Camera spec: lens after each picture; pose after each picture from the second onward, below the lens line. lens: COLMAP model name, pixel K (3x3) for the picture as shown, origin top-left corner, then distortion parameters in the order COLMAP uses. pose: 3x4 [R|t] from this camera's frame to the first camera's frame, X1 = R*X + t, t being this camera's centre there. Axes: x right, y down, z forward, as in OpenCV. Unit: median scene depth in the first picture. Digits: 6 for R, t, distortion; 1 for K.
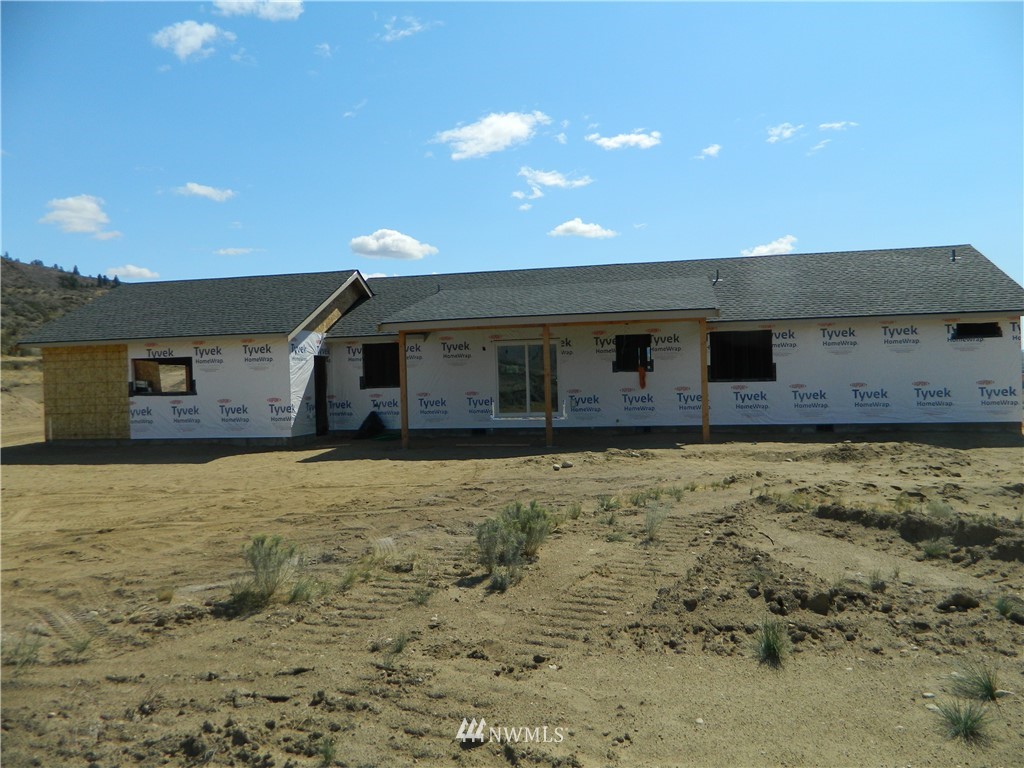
lens RADIAL K [[749.2, 0, 512.0], [0, 749.2, 384.0], [0, 0, 1]] dist [0.003410, 0.003297]
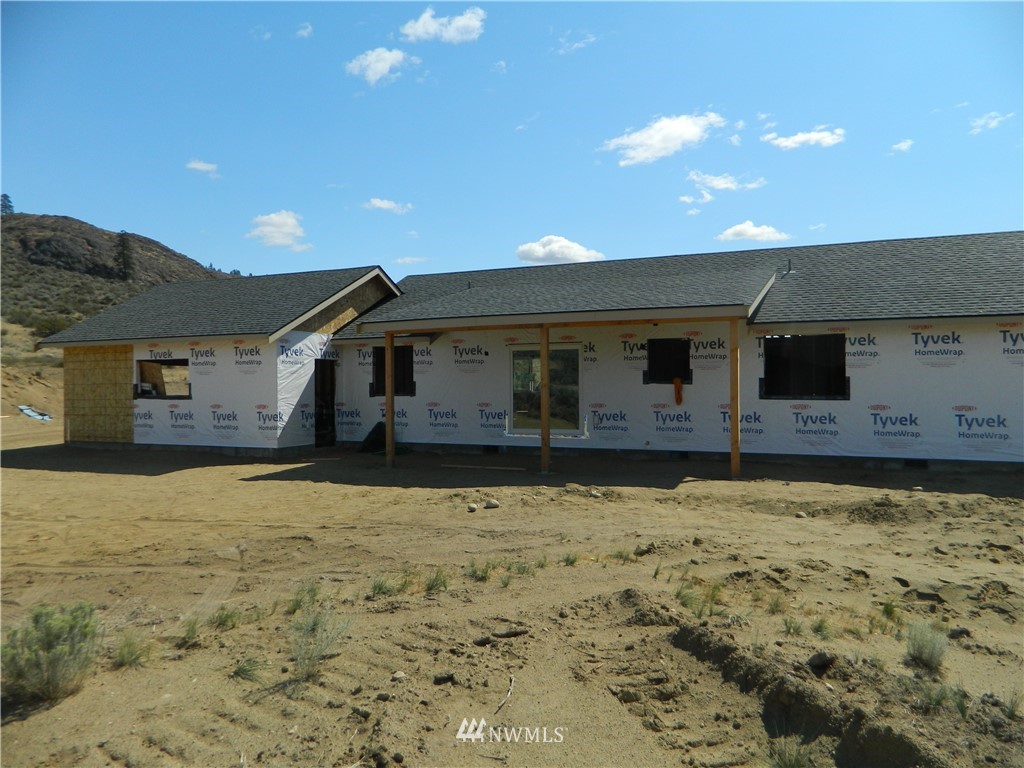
lens RADIAL K [[749.2, 0, 512.0], [0, 749.2, 384.0], [0, 0, 1]] dist [0.003410, 0.003297]
pose [[0.977351, 0.020225, -0.210656, 0.166287], [-0.021631, 0.999756, -0.004374, -0.008972], [0.210516, 0.008831, 0.977550, 0.162741]]
